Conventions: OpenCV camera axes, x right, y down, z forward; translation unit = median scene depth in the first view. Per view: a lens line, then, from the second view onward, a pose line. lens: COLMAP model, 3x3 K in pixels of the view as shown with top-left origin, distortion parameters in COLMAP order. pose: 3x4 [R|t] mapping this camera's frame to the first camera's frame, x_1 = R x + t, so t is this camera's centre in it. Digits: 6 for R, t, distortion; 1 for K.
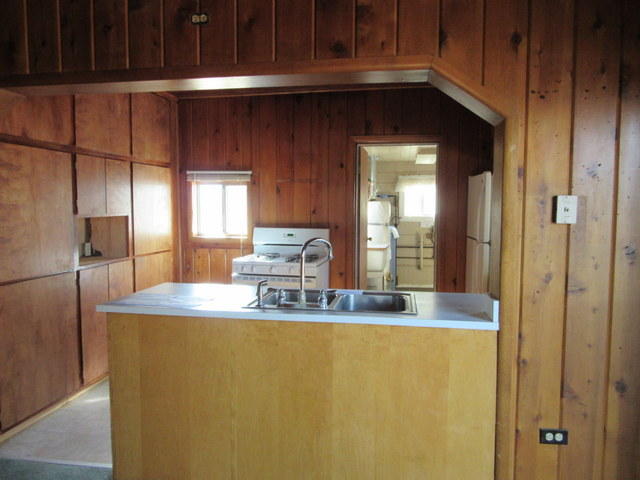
lens RADIAL K [[484.4, 0, 320.0], [0, 484.4, 240.0], [0, 0, 1]] dist [-0.005754, 0.004406]
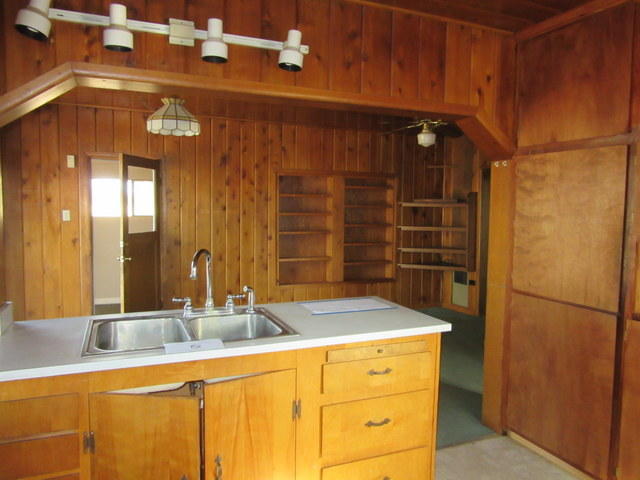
lens RADIAL K [[484.4, 0, 320.0], [0, 484.4, 240.0], [0, 0, 1]] dist [-0.005754, 0.004406]
pose [[-0.843309, 0.026927, -0.536754, 0.251389], [-0.051769, 0.990030, 0.131001, -0.127987], [0.534930, 0.138262, -0.833507, 1.550008]]
